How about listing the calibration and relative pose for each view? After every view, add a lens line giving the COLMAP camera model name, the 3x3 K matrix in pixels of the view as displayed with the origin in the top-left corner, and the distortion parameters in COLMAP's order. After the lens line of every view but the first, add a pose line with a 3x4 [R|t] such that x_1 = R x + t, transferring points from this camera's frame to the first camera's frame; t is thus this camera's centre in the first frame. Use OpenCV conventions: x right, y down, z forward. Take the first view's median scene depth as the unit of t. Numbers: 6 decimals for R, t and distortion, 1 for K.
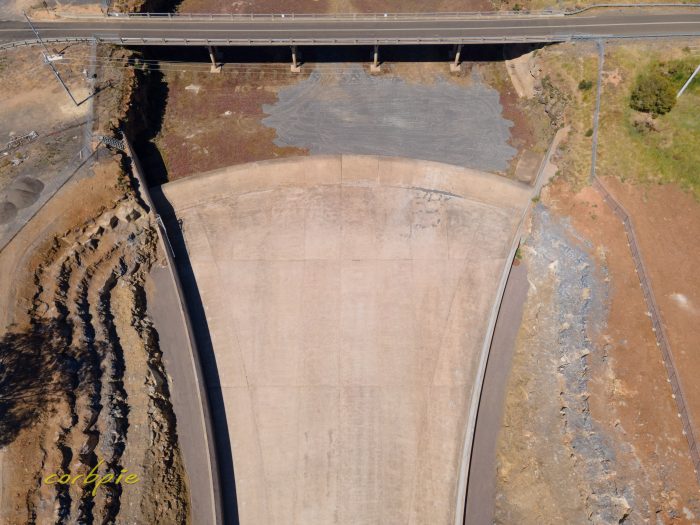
lens RADIAL K [[512.8, 0, 350.0], [0, 512.8, 262.5], [0, 0, 1]] dist [0.032169, 0.015467]
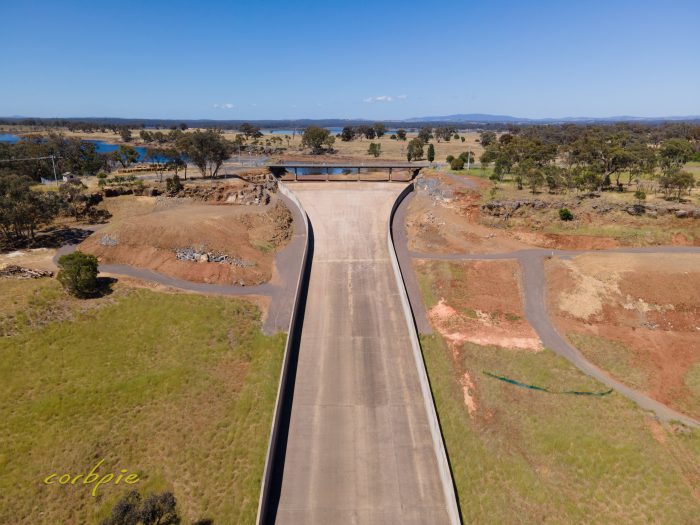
lens RADIAL K [[512.8, 0, 350.0], [0, 512.8, 262.5], [0, 0, 1]] dist [0.032169, 0.015467]
pose [[0.999814, 0.009015, 0.017029, -0.040986], [0.006418, 0.677498, -0.735497, 2.069743], [-0.018167, 0.735470, 0.677314, -0.484000]]
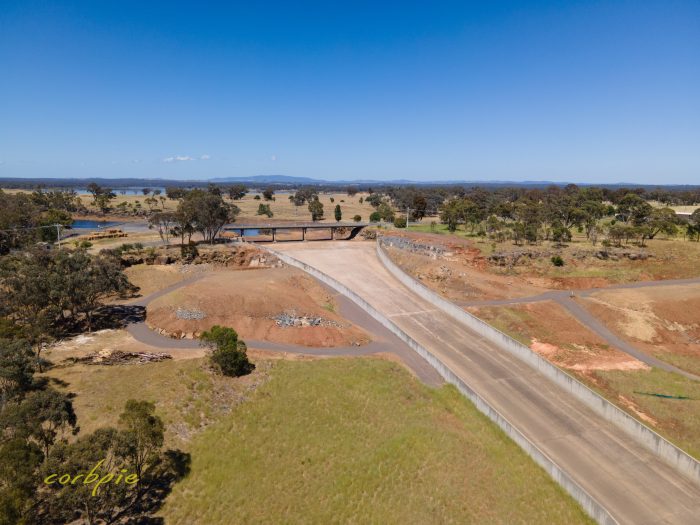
lens RADIAL K [[512.8, 0, 350.0], [0, 512.8, 262.5], [0, 0, 1]] dist [0.032169, 0.015467]
pose [[0.925571, -0.038439, 0.376617, -0.850494], [0.327059, 0.582212, -0.744353, 1.986847], [-0.190658, 0.812128, 0.551451, -0.440112]]
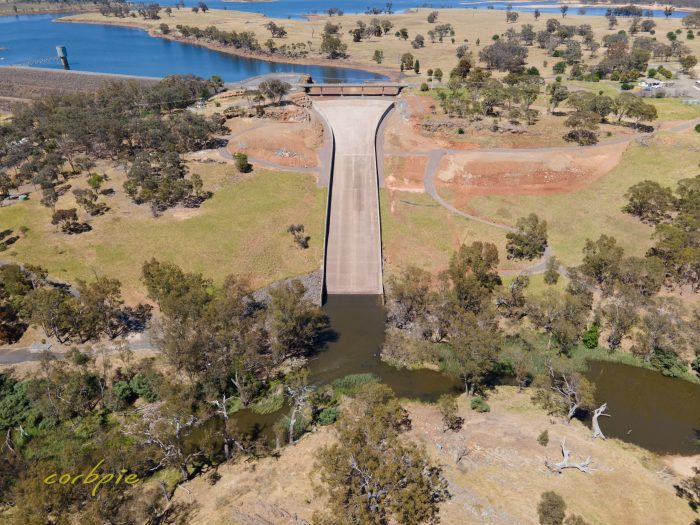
lens RADIAL K [[512.8, 0, 350.0], [0, 512.8, 262.5], [0, 0, 1]] dist [0.032169, 0.015467]
pose [[0.999924, 0.010159, -0.007012, -0.006366], [-0.012342, 0.832830, -0.553391, 3.341722], [0.000217, 0.553435, 0.832892, -1.820992]]
